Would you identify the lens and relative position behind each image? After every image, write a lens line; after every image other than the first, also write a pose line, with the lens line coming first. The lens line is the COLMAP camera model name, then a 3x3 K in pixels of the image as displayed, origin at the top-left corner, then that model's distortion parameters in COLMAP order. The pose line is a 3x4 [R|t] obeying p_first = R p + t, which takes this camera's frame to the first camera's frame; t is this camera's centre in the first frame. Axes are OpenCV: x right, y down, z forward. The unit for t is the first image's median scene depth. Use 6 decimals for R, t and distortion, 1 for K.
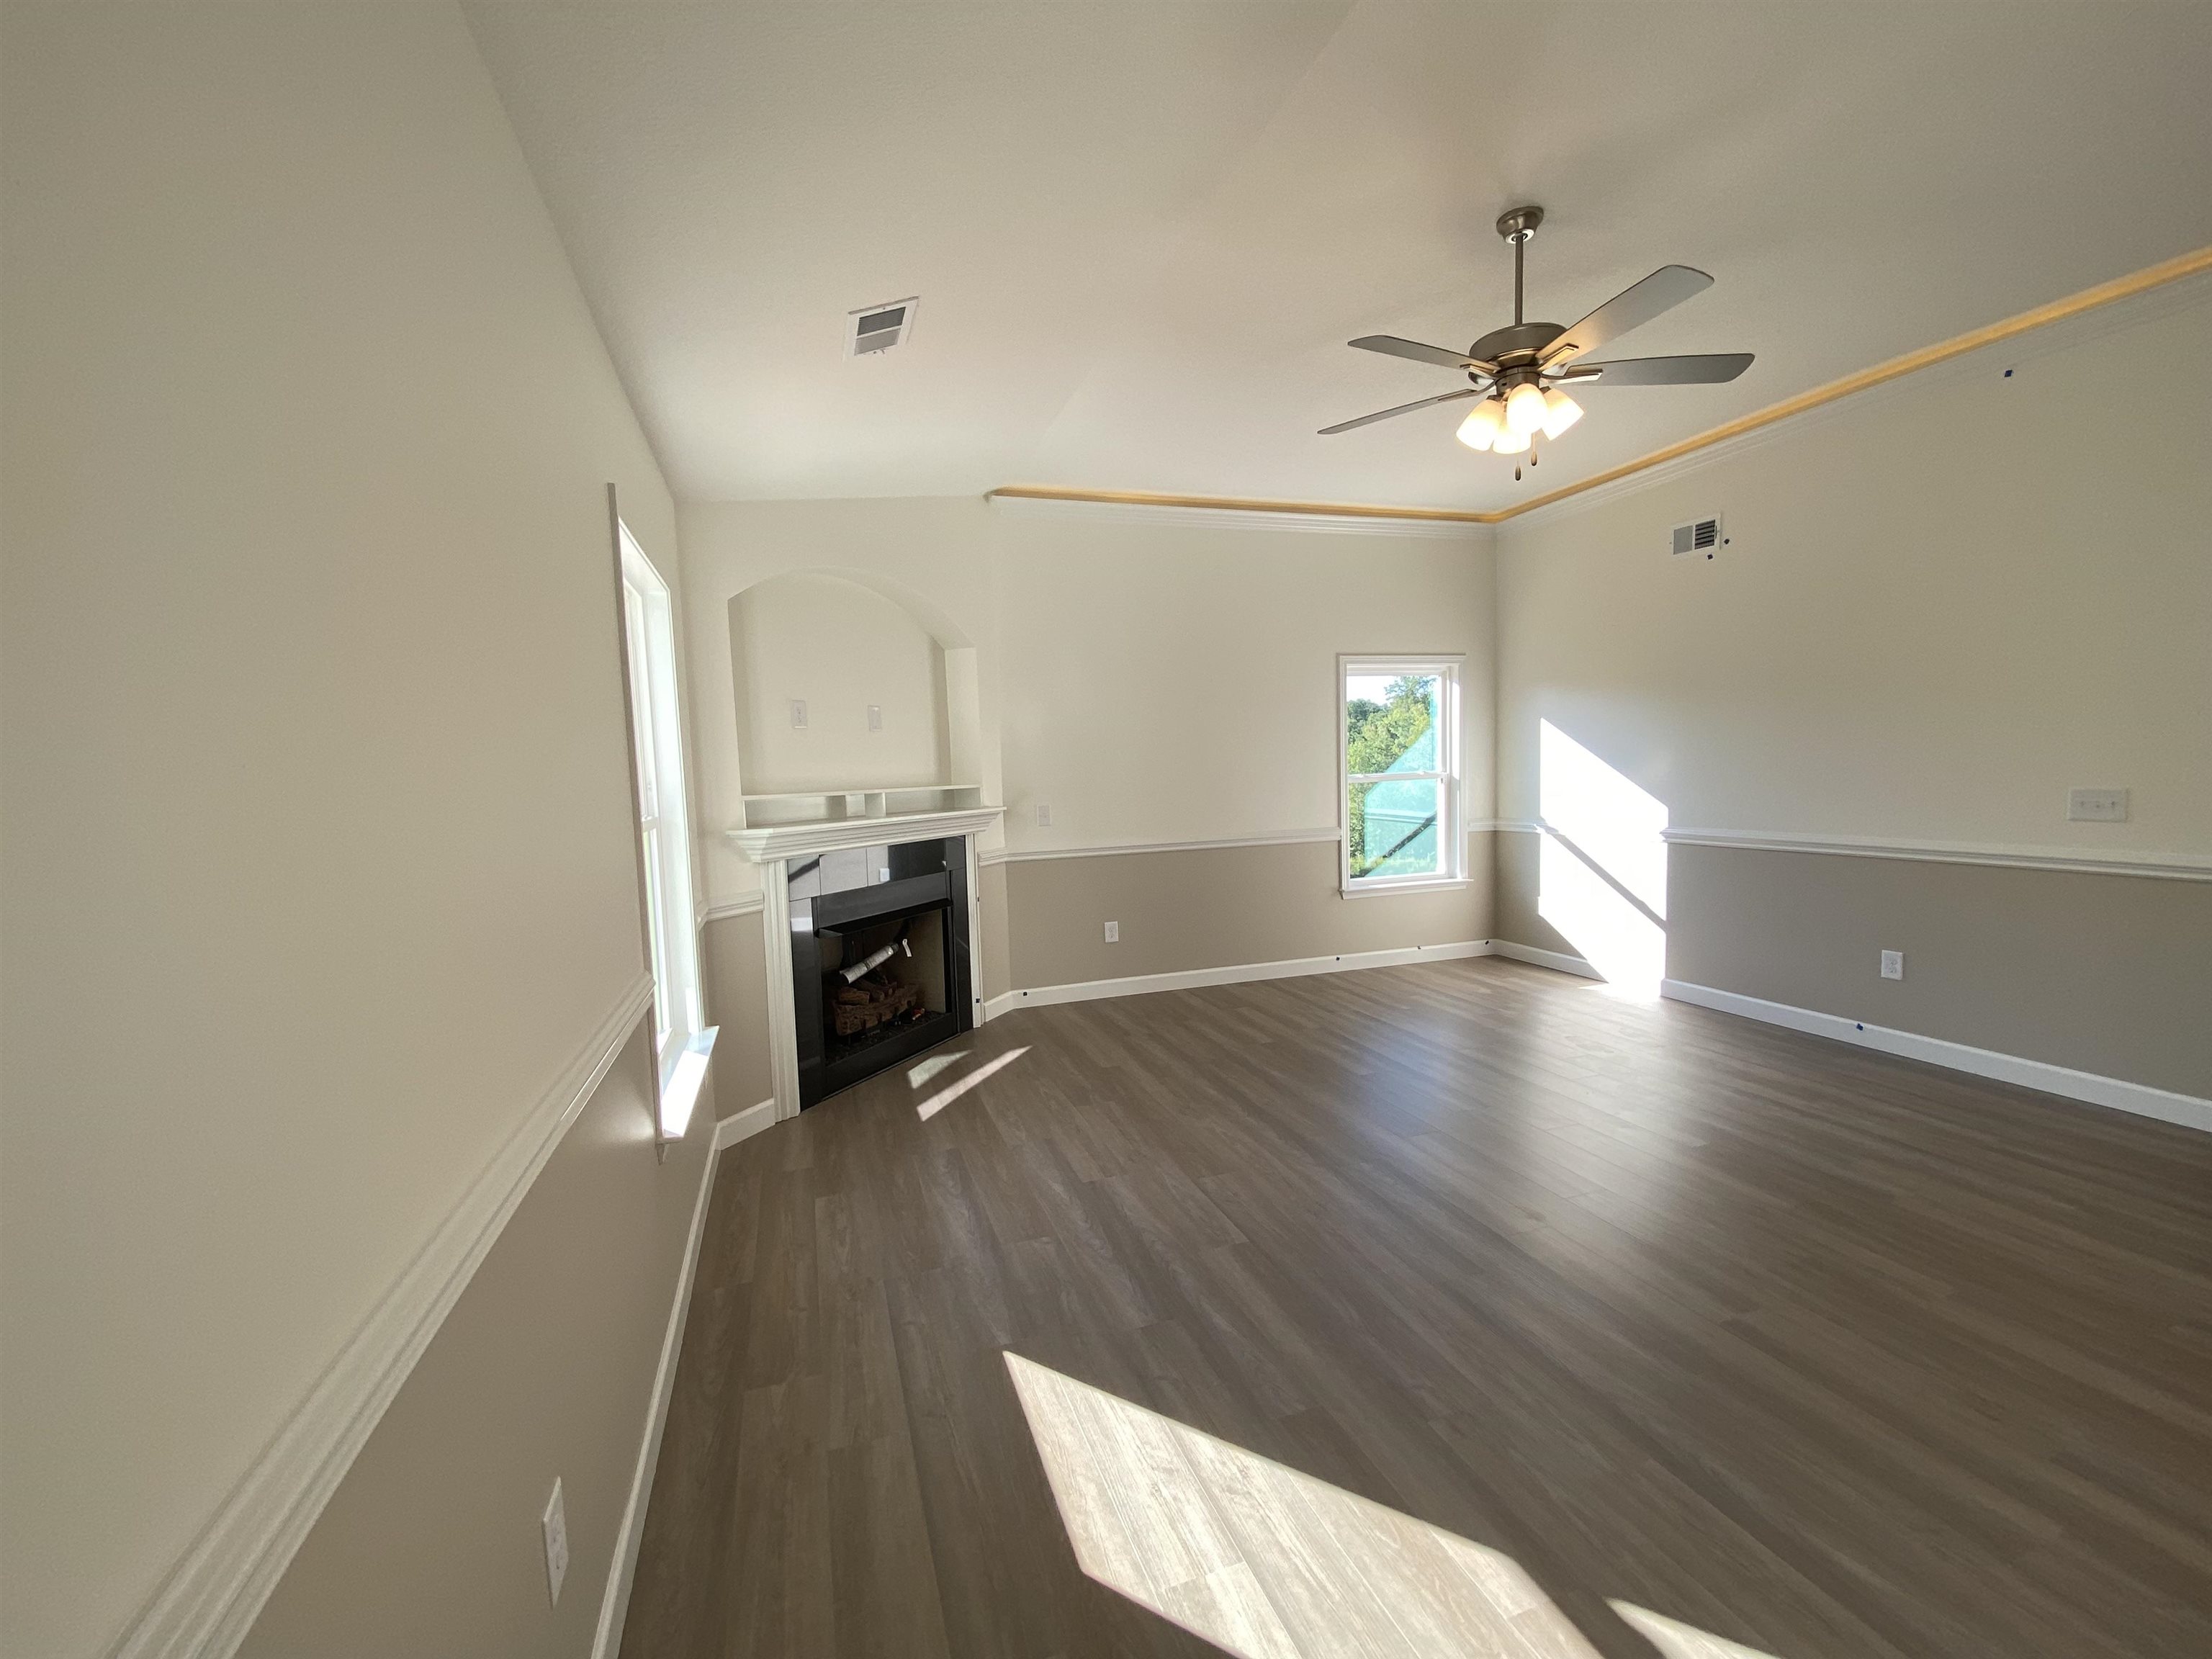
lens RADIAL K [[897.6, 0, 1095.2], [0, 897.6, 837.1], [0, 0, 1]] dist [0.032998, -0.026746]
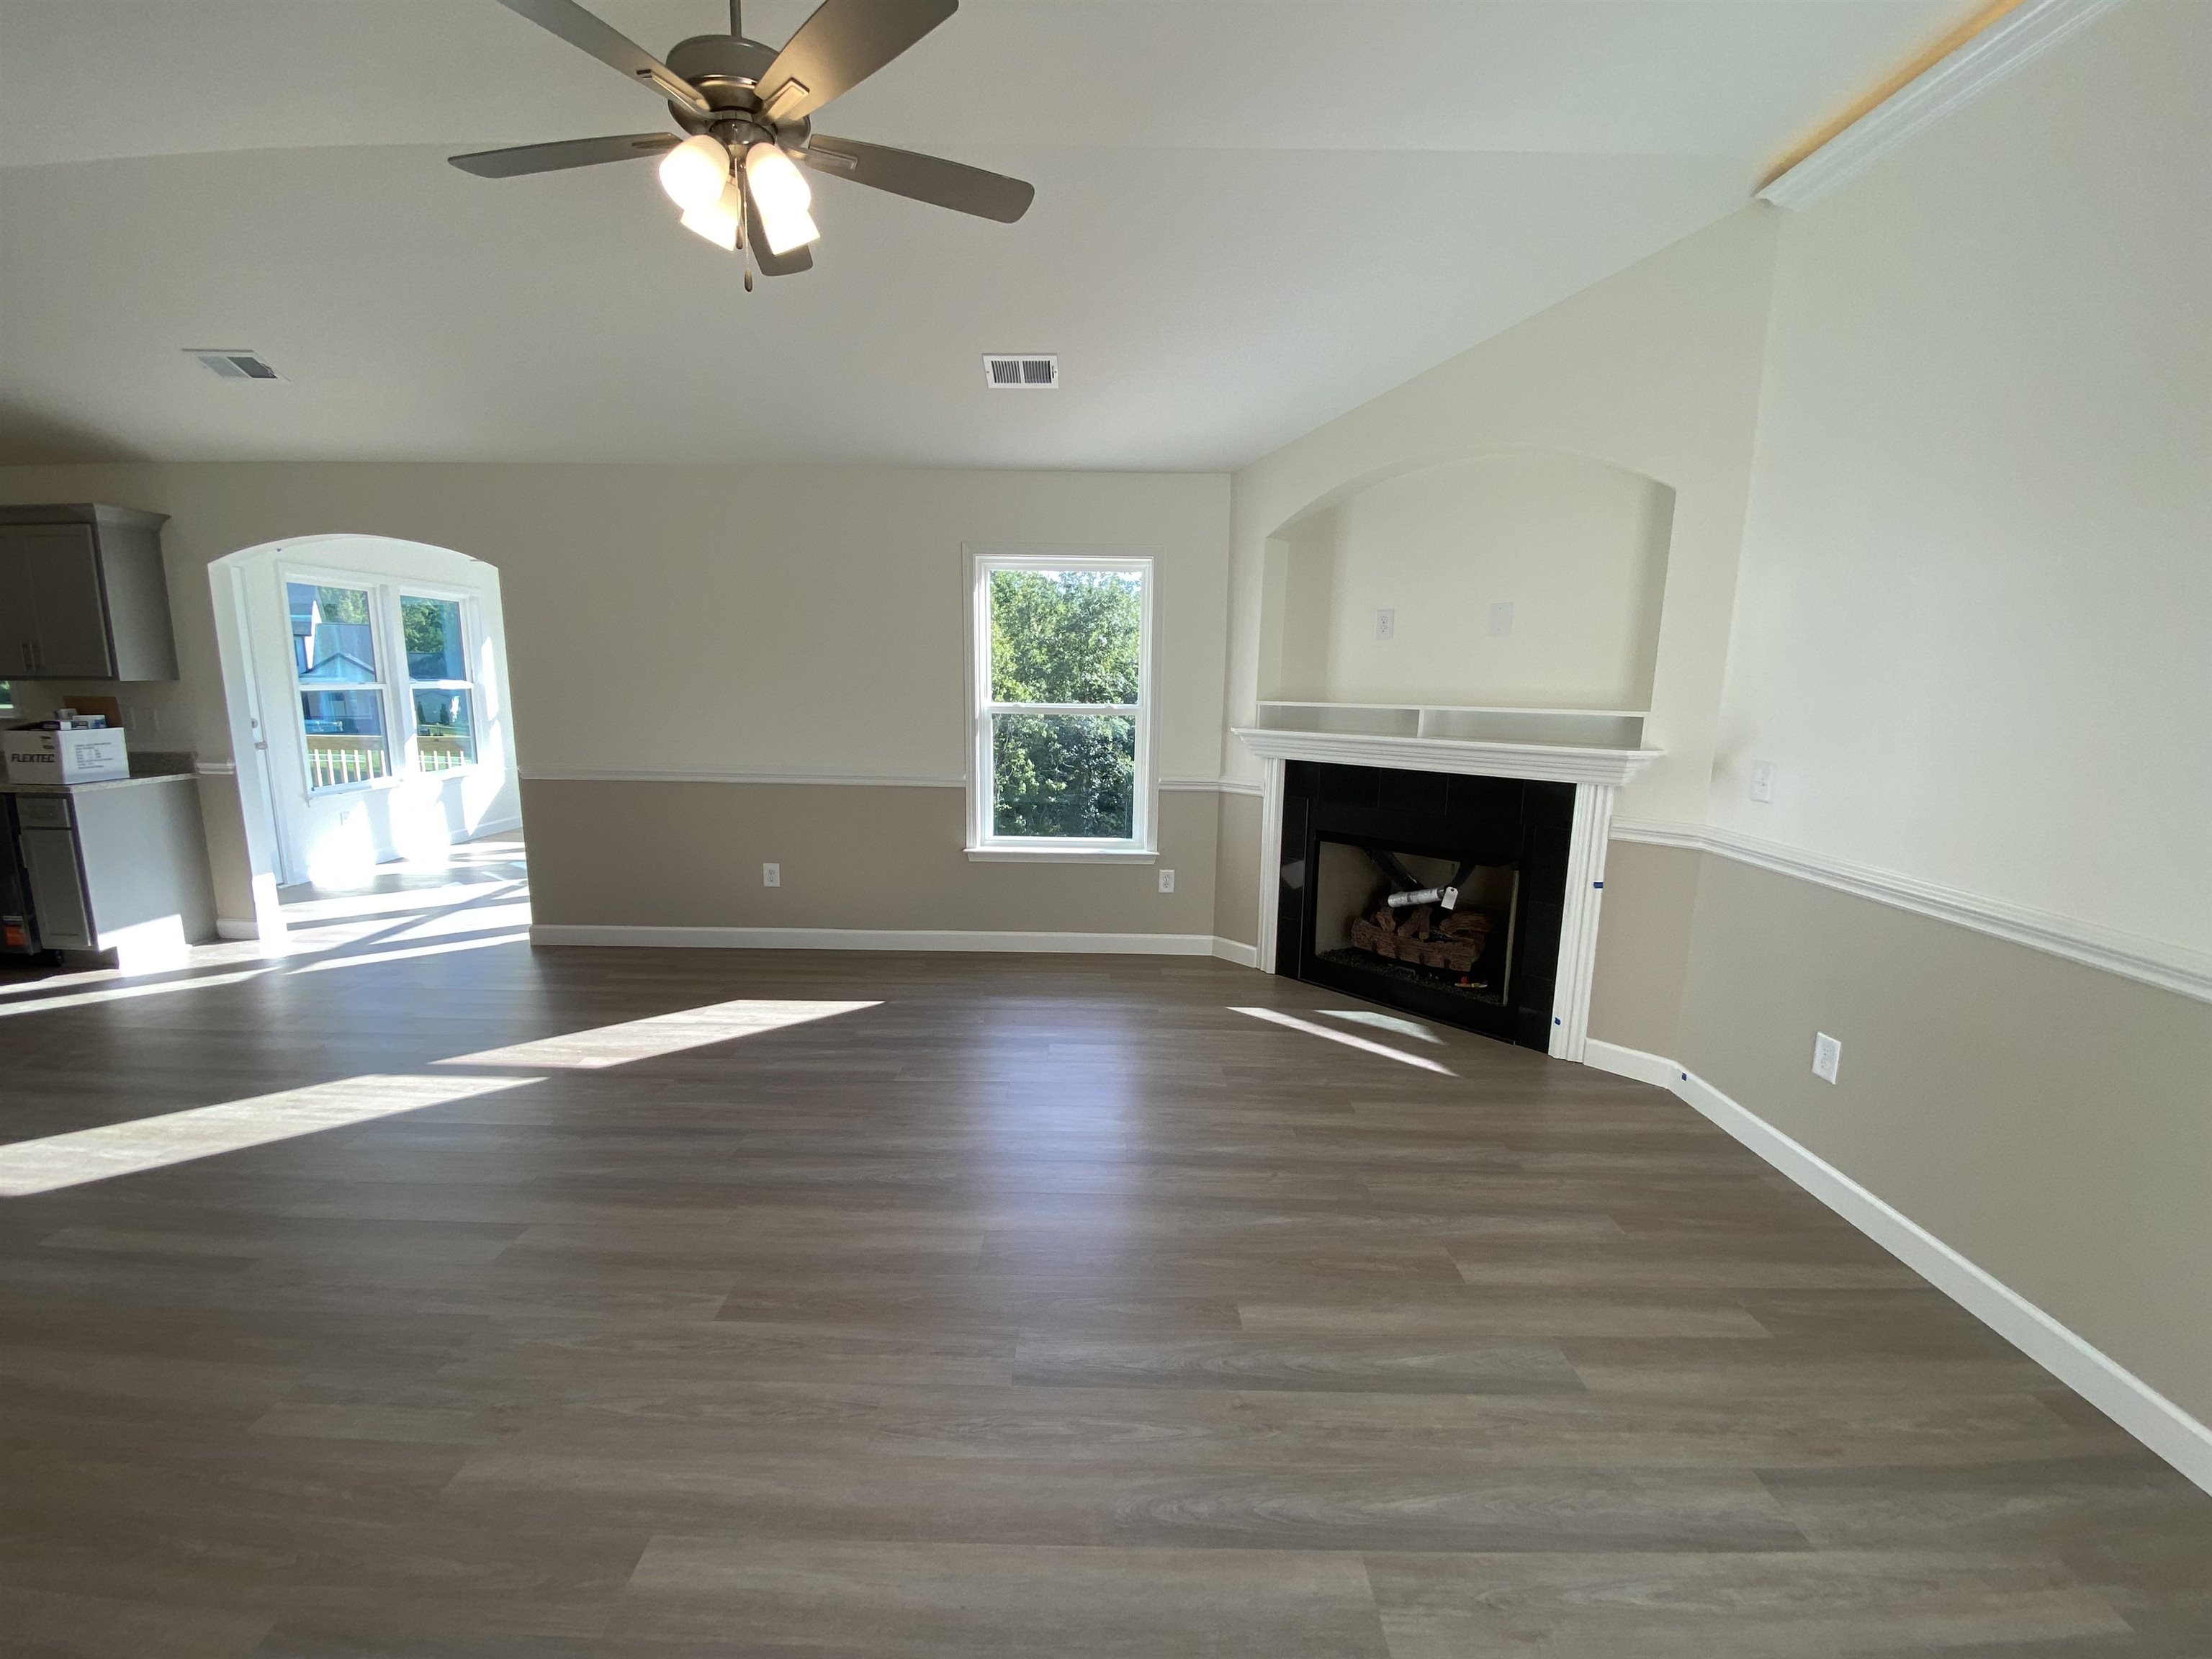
lens RADIAL K [[903.2, 0, 1079.0], [0, 903.2, 830.3], [0, 0, 1]] dist [0.026774, -0.027505]
pose [[-0.336151, 0.187045, -0.923048, 0.714045], [-0.075829, 0.971523, 0.224484, -0.108293], [0.938751, 0.145454, -0.312394, 0.971986]]
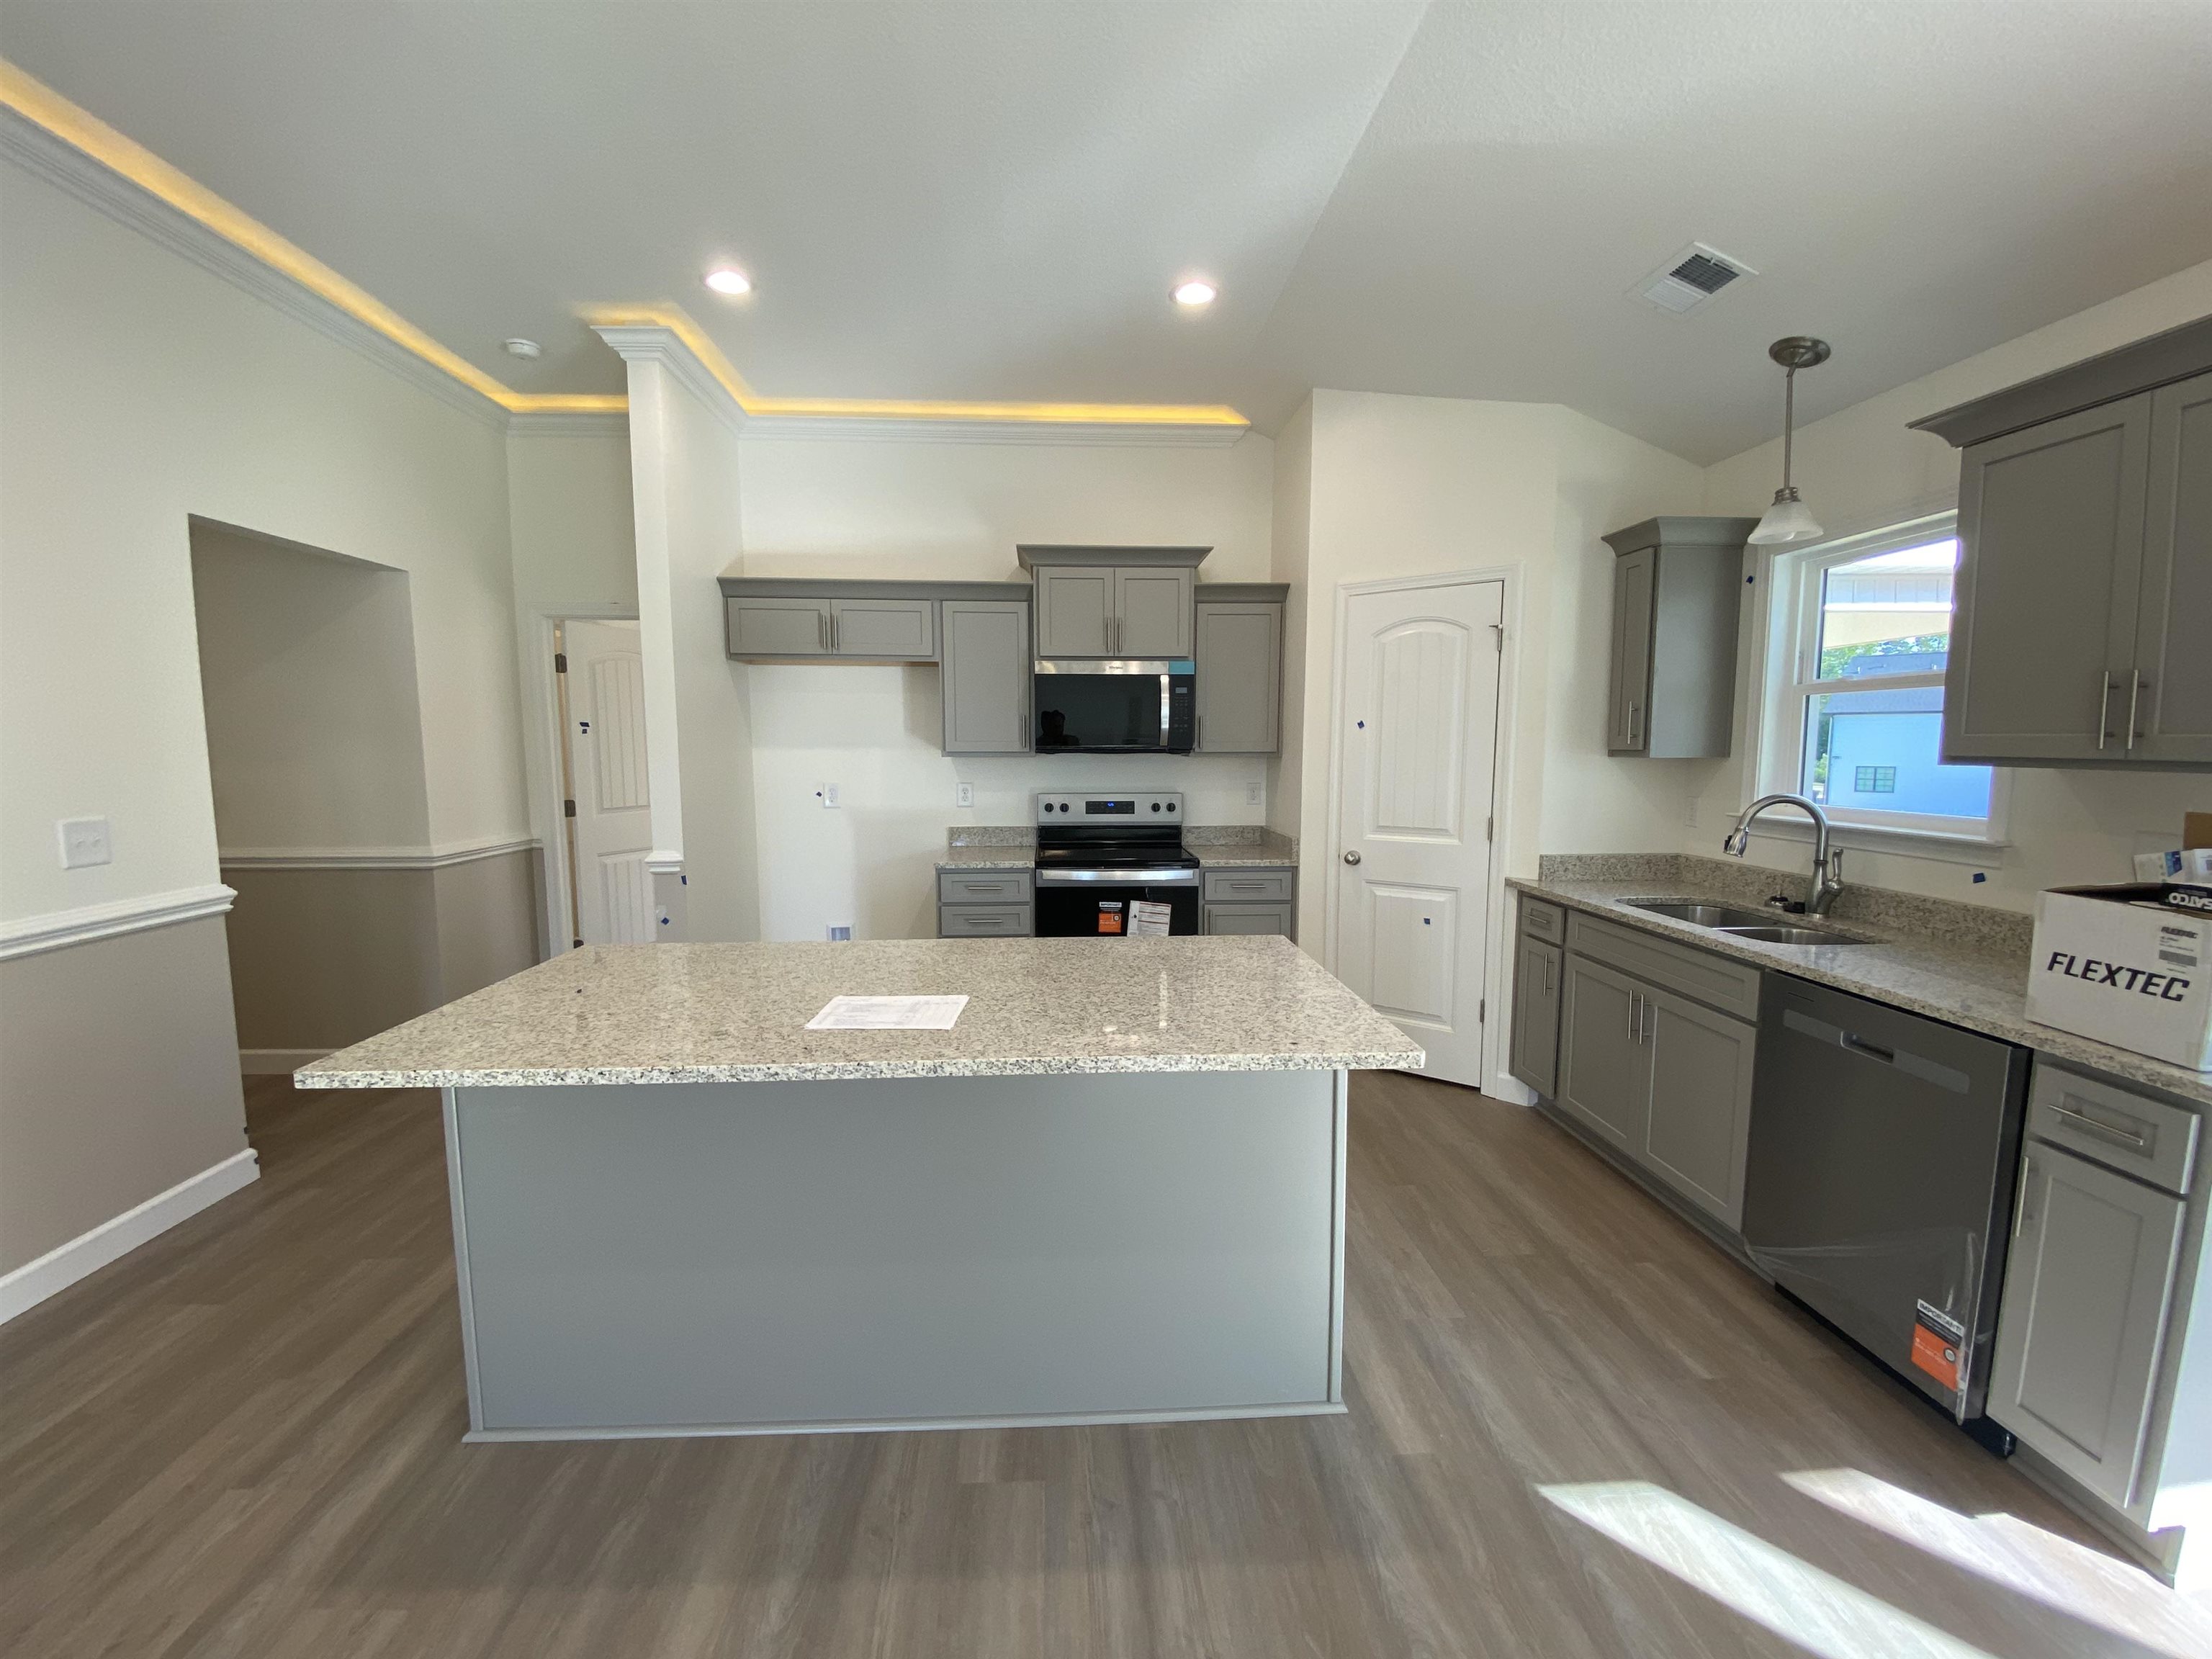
lens RADIAL K [[897.6, 0, 1095.2], [0, 897.6, 837.1], [0, 0, 1]] dist [0.032998, -0.026746]
pose [[-0.960383, 0.009756, 0.278513, 0.492925], [0.058303, 0.984305, 0.166564, -0.025699], [-0.272517, 0.176203, -0.945879, 0.060141]]
